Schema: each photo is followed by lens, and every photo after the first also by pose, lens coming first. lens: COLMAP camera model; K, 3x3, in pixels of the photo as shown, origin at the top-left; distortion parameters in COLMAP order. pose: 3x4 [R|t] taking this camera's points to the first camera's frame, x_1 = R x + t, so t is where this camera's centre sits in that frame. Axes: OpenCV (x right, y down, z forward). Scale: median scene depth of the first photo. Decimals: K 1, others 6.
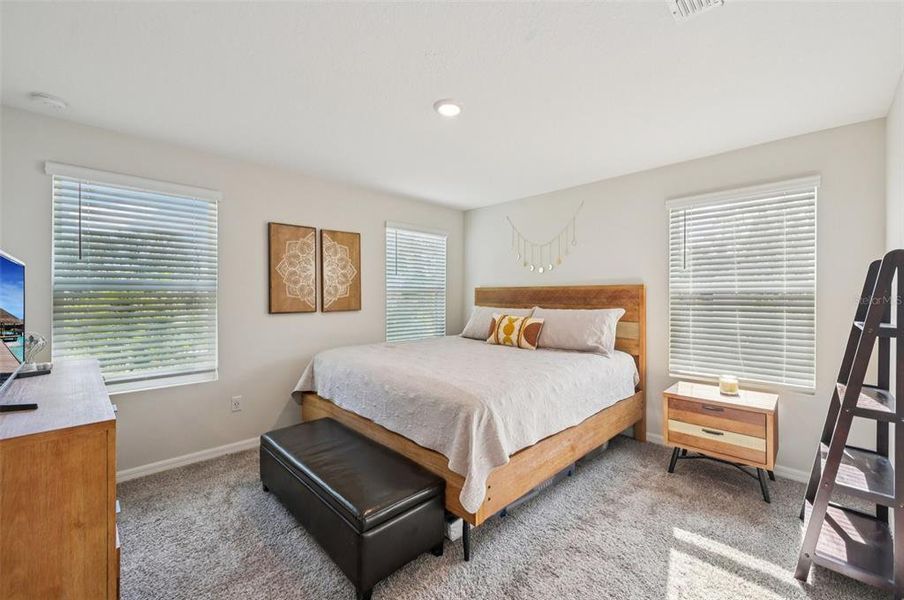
lens RADIAL K [[363.3, 0, 454.3], [0, 363.3, 292.7], [0, 0, 1]] dist [-0.000655, -0.000022]
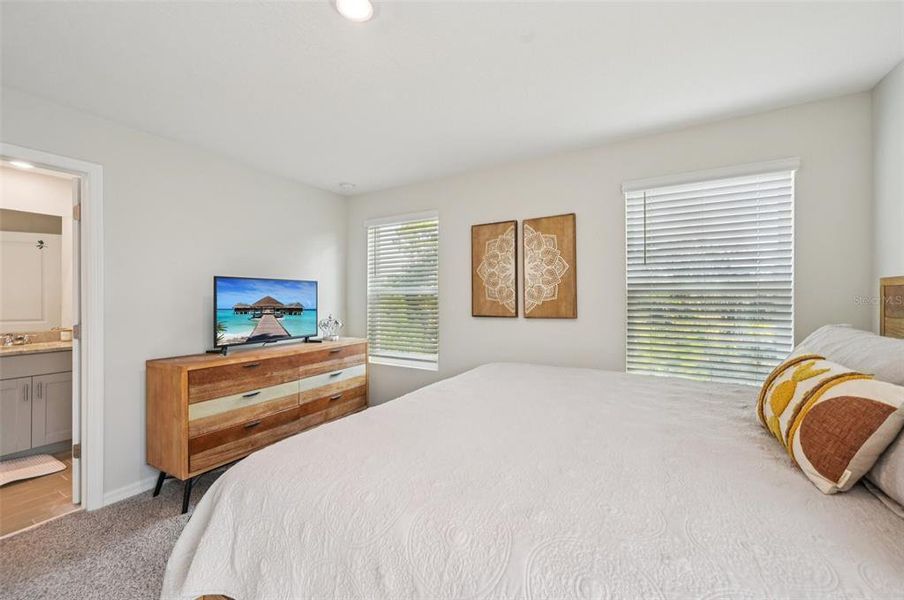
lens RADIAL K [[363.3, 0, 454.3], [0, 363.3, 292.7], [0, 0, 1]] dist [-0.000655, -0.000022]
pose [[0.268233, -0.015344, -0.963232, 0.401691], [0.006862, 0.999878, -0.014017, 0.005178], [0.963330, -0.002850, 0.268306, 0.616408]]
